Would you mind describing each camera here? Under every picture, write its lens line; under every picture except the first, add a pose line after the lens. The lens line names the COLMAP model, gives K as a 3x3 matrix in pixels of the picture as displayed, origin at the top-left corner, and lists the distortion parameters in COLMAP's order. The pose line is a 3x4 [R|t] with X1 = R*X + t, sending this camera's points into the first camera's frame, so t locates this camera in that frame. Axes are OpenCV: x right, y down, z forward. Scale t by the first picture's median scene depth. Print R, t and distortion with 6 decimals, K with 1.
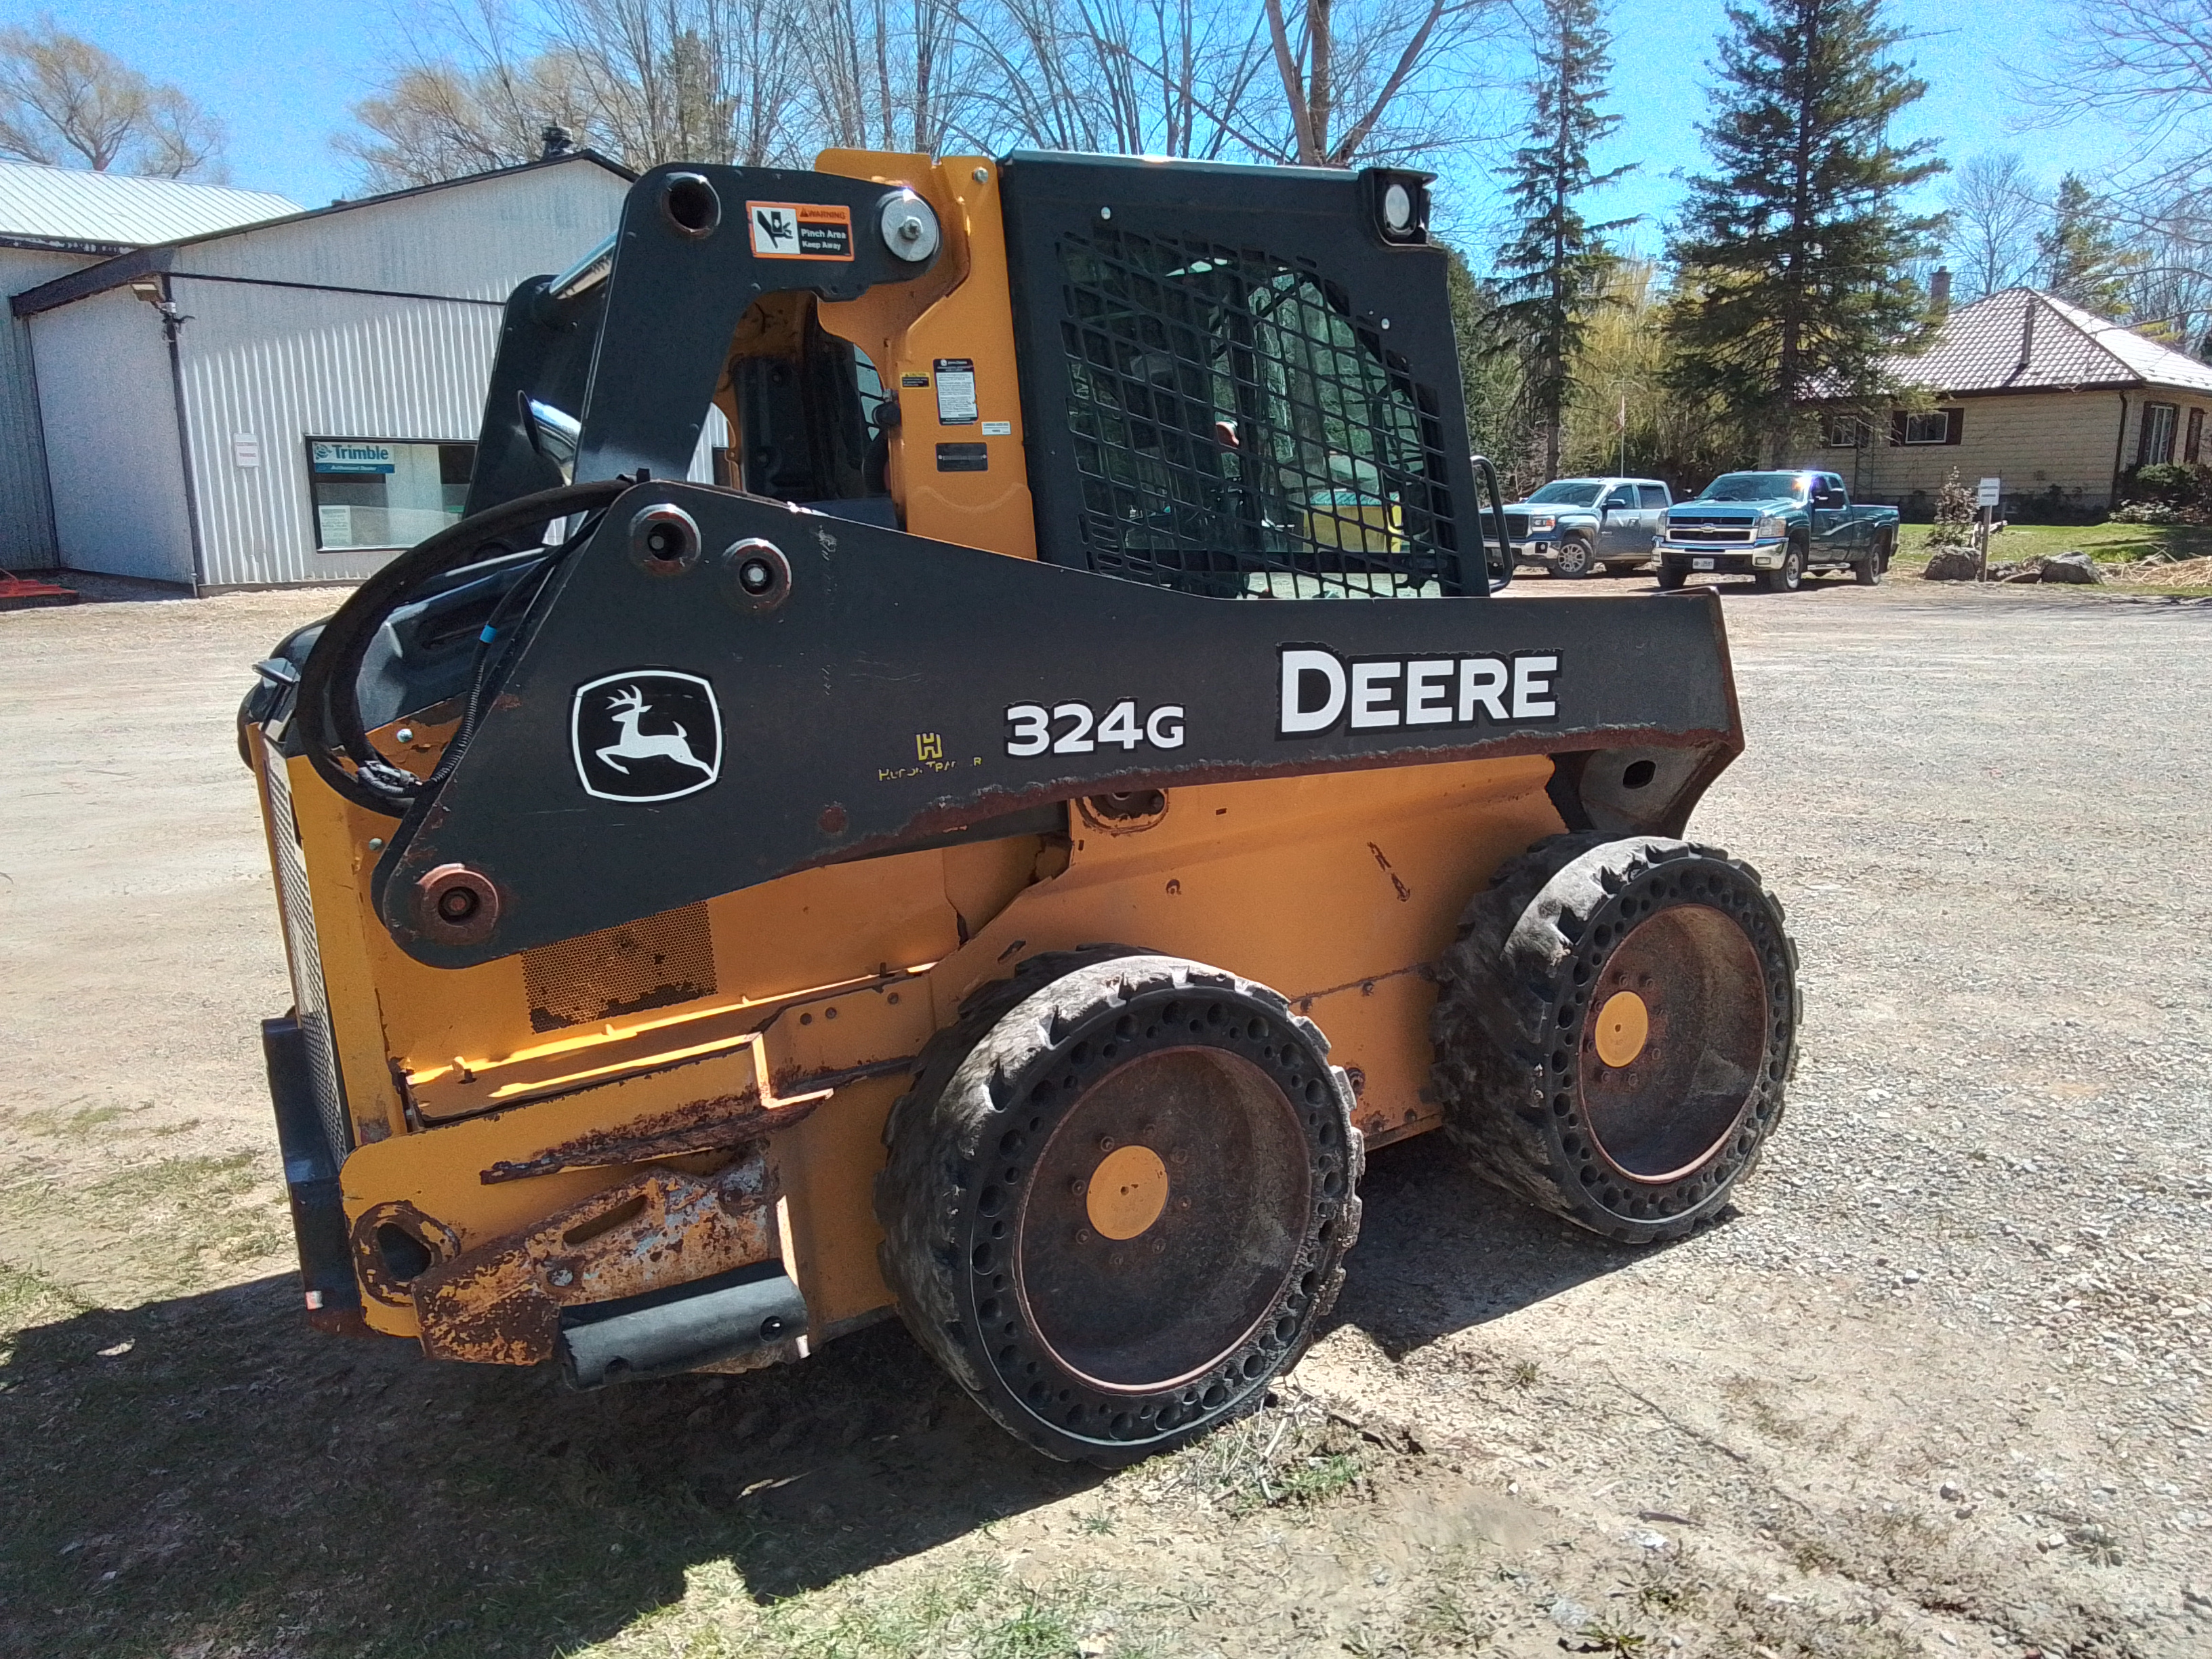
lens RADIAL K [[1487.3, 0, 1114.1], [0, 1487.3, 831.0], [0, 0, 1]] dist [0.039948, -0.039512]
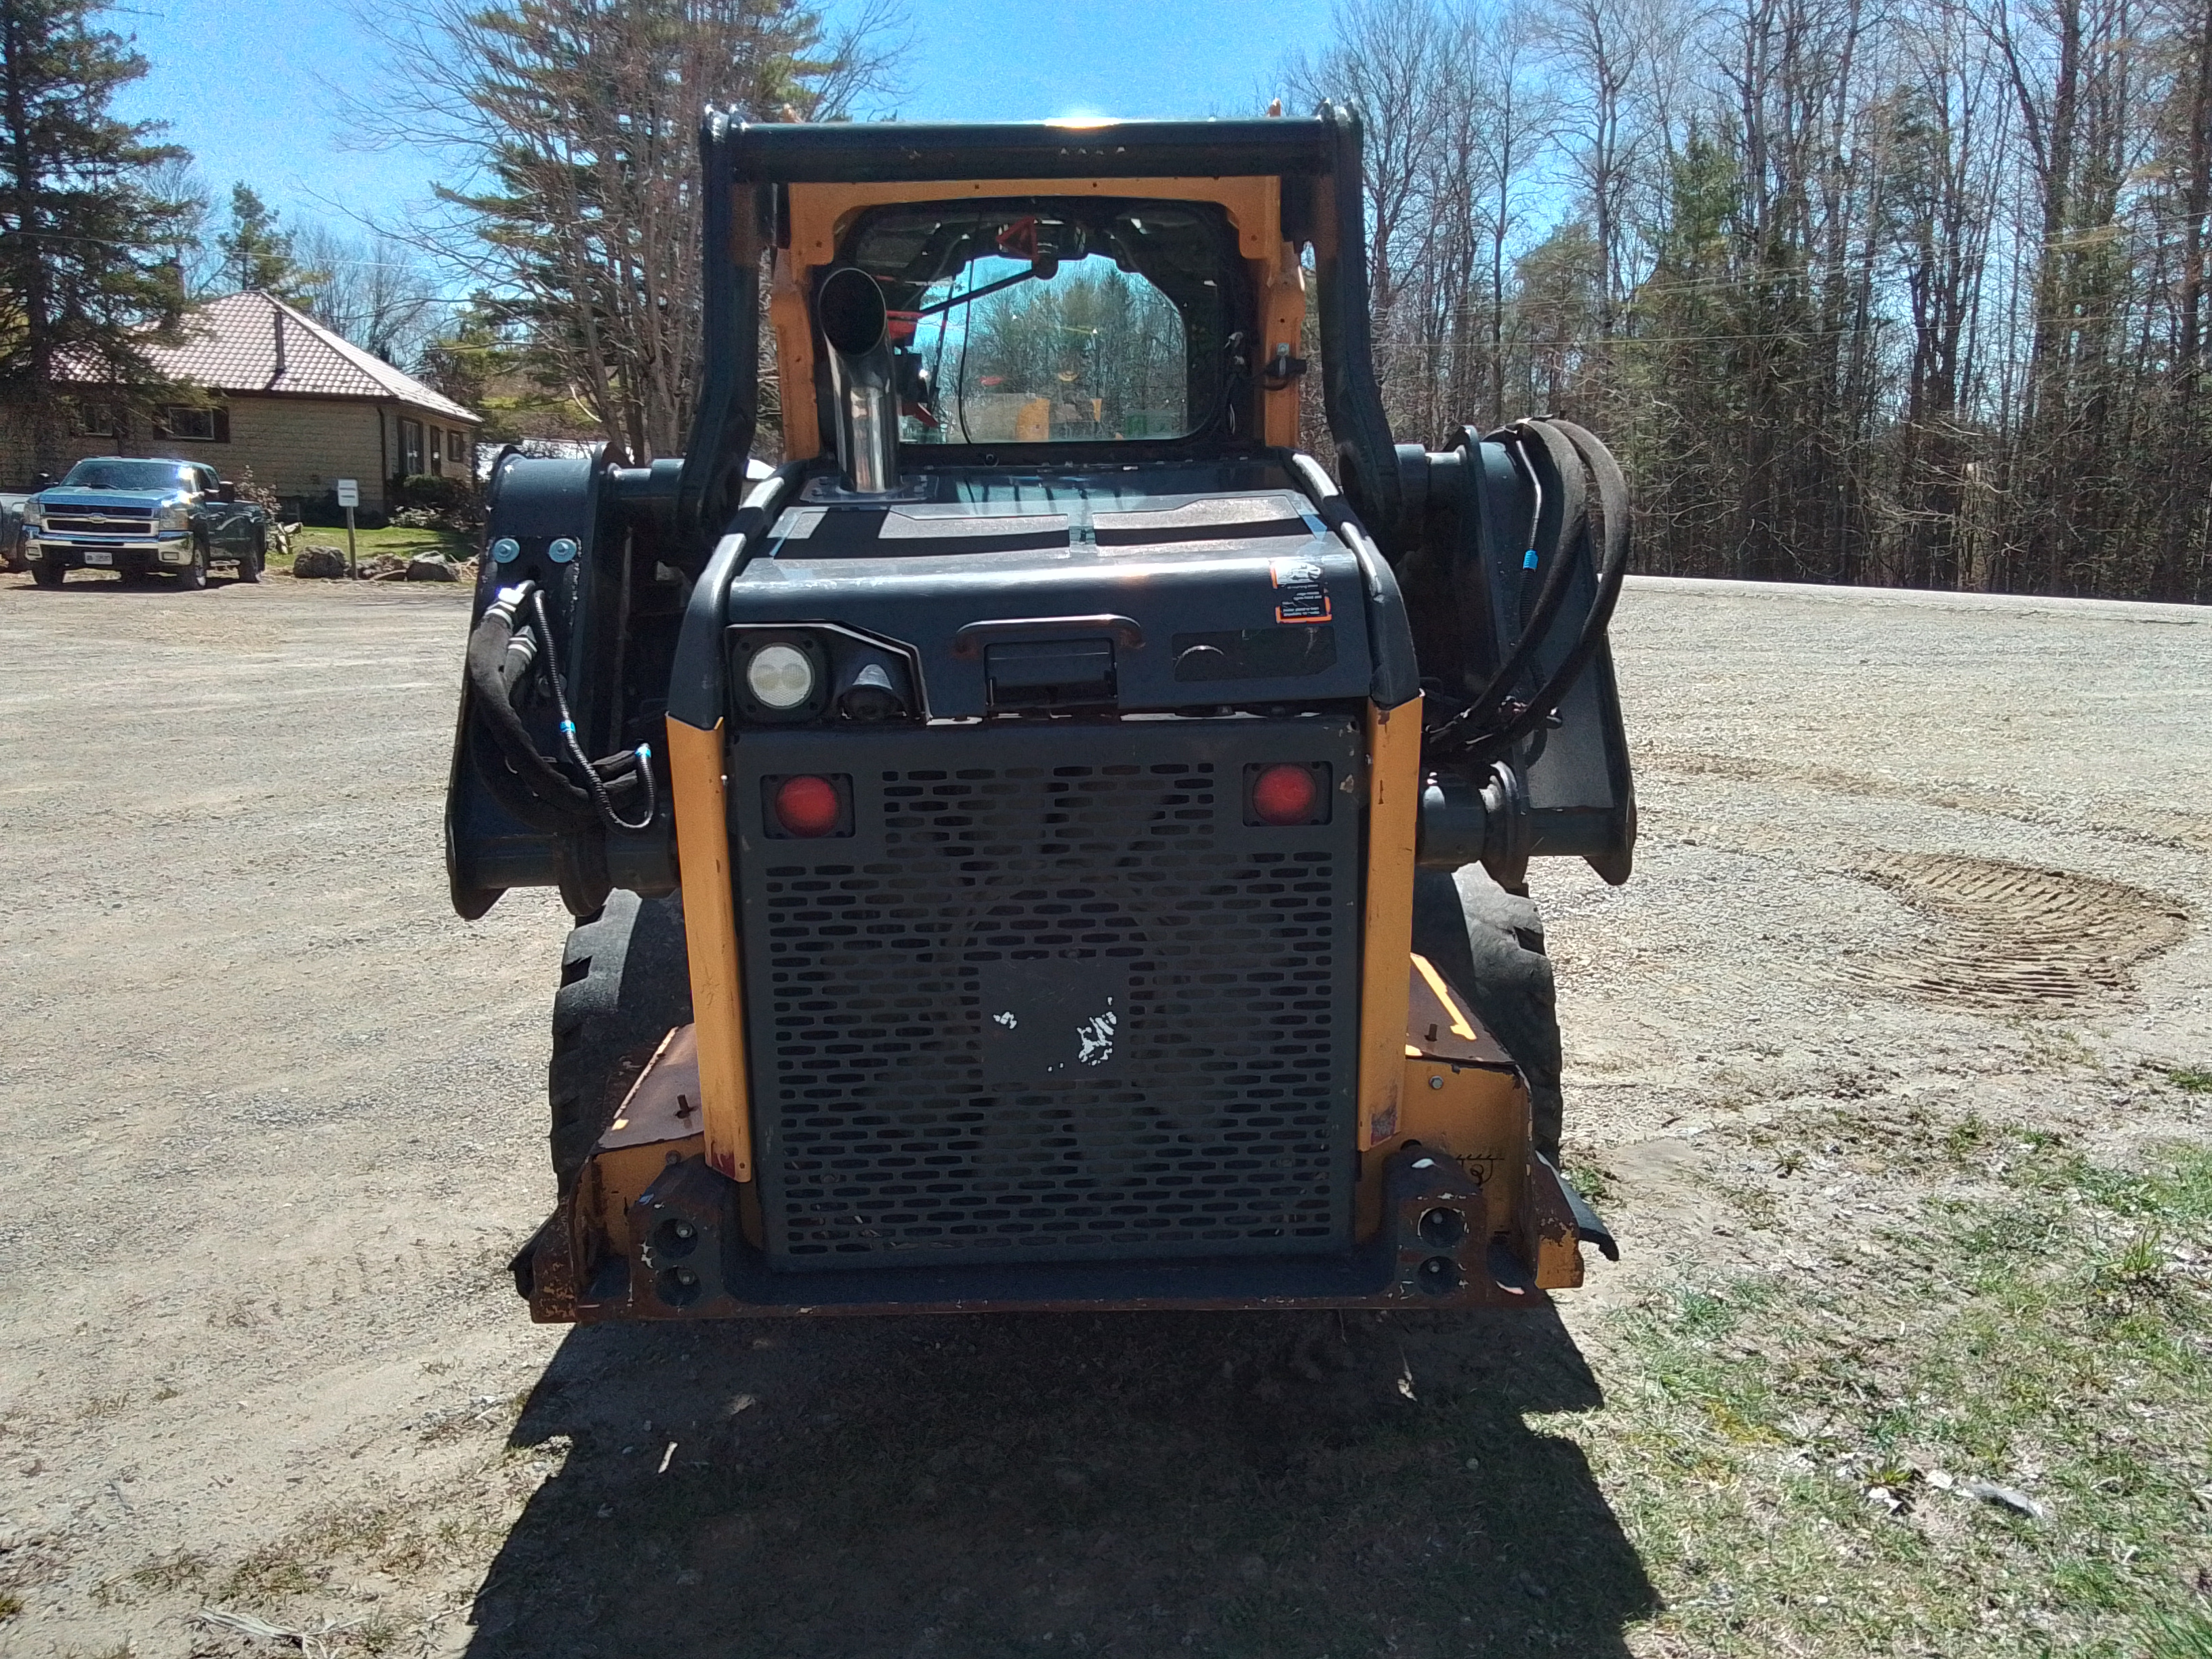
lens RADIAL K [[1487.3, 0, 1114.1], [0, 1487.3, 831.0], [0, 0, 1]] dist [0.039948, -0.039512]
pose [[0.526723, -0.145275, 0.837531, -1.098088], [0.145359, 0.986168, 0.079641, -0.056115], [-0.837516, 0.079794, 0.540555, 0.538321]]
